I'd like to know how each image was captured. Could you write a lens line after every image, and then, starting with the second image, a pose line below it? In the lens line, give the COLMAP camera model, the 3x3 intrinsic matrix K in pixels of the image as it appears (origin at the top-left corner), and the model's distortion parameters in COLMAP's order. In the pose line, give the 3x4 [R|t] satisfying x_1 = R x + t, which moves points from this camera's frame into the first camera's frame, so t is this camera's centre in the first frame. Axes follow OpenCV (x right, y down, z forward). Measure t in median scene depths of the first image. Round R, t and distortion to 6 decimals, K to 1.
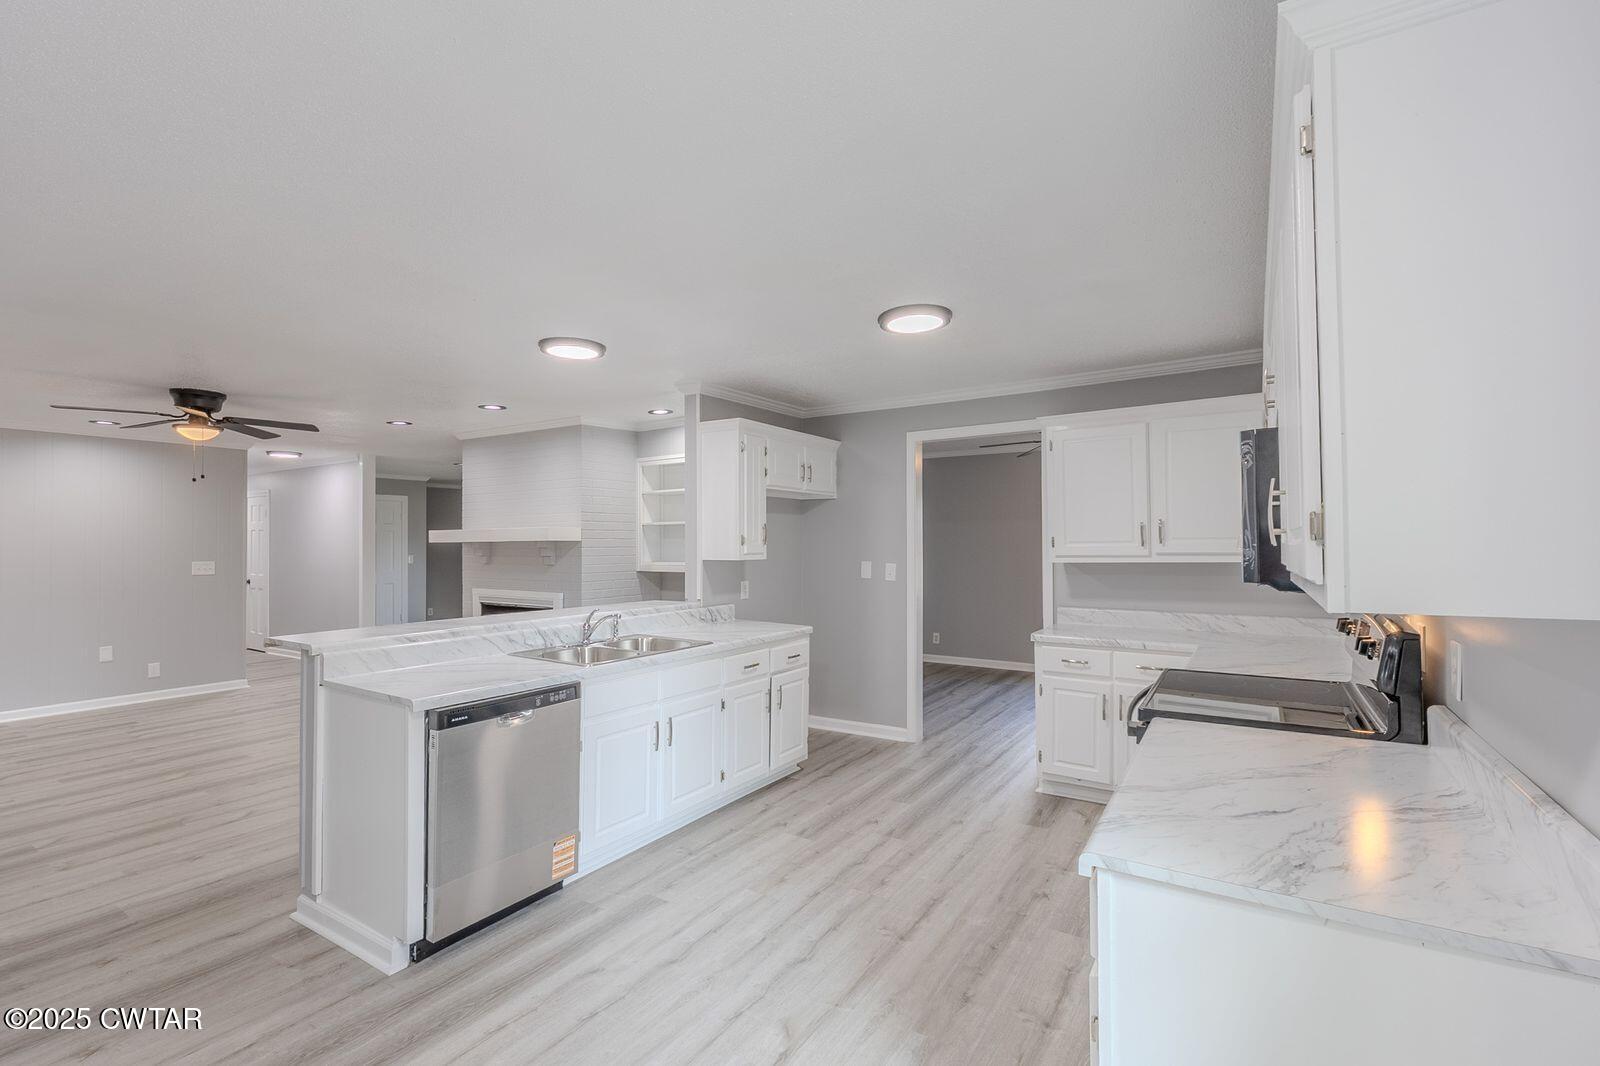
lens RADIAL K [[707.4, 0, 800.0], [0, 707.4, 533.0], [0, 0, 1]] dist [0.002750, -0.000176]
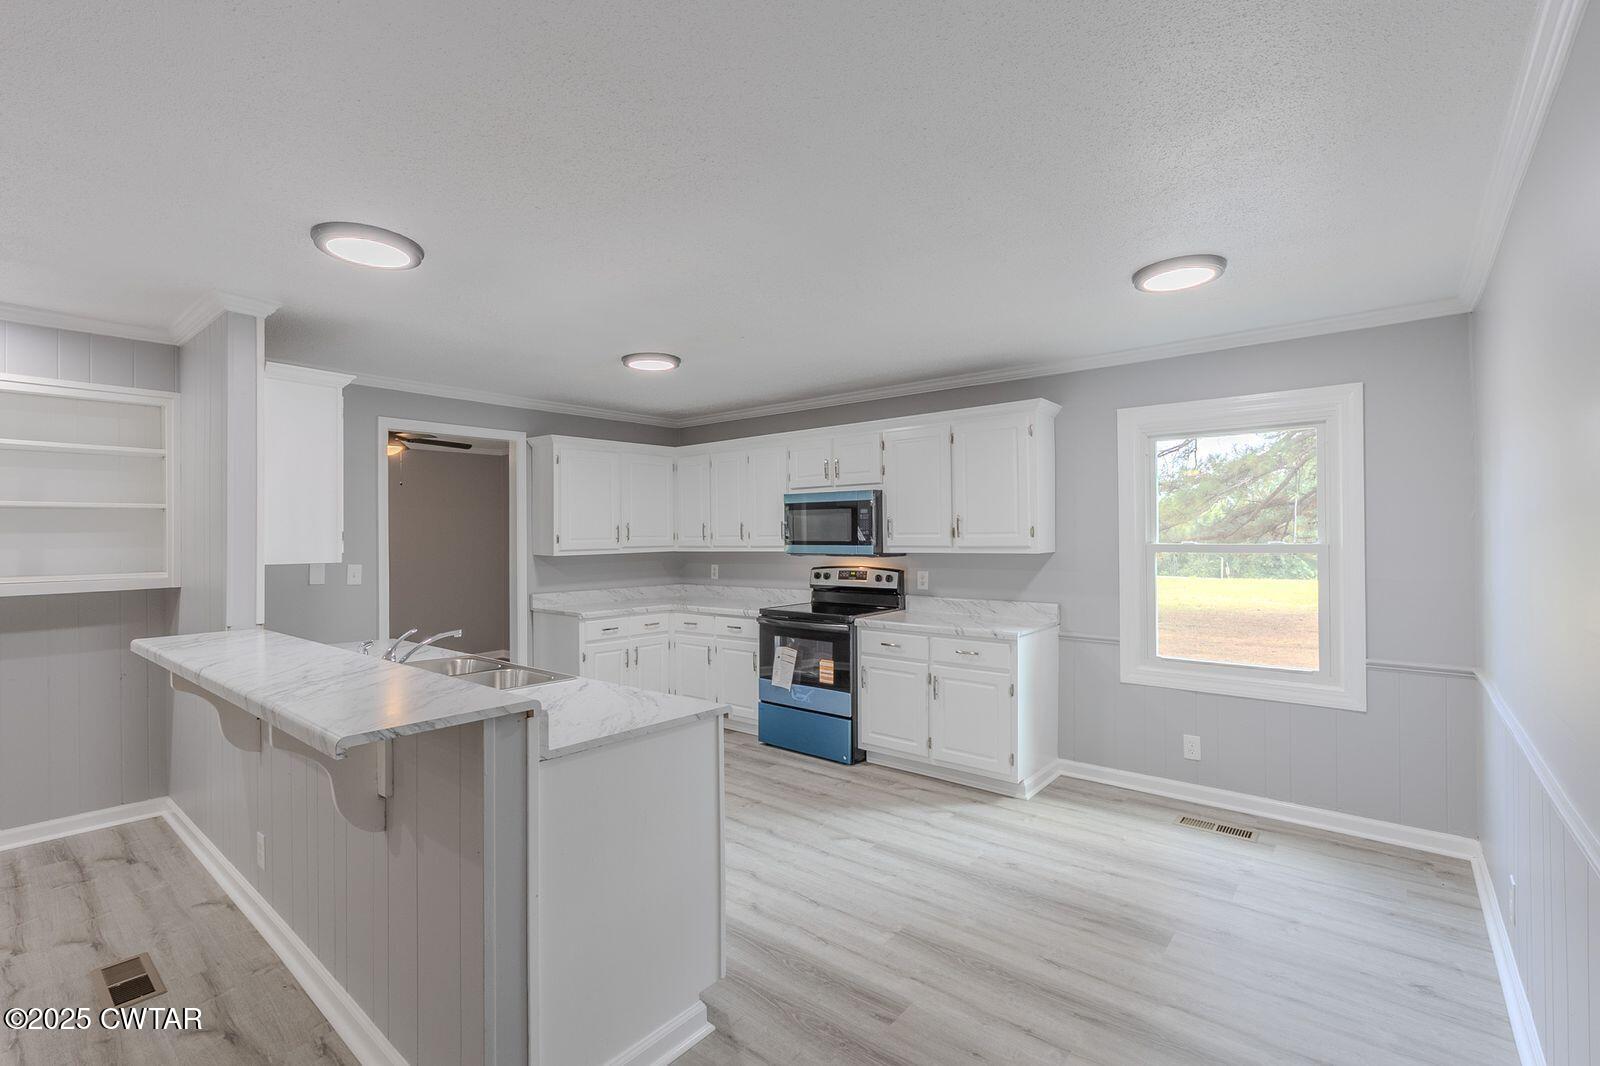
lens RADIAL K [[707.5, 0, 800.0], [0, 707.5, 533.0], [0, 0, 1]] dist [-0.004882, -0.000085]
pose [[0.119777, 0.012742, 0.992719, -1.187041], [-0.008329, 0.999895, -0.011829, 0.020502], [-0.992766, -0.006852, 0.119870, 0.659123]]
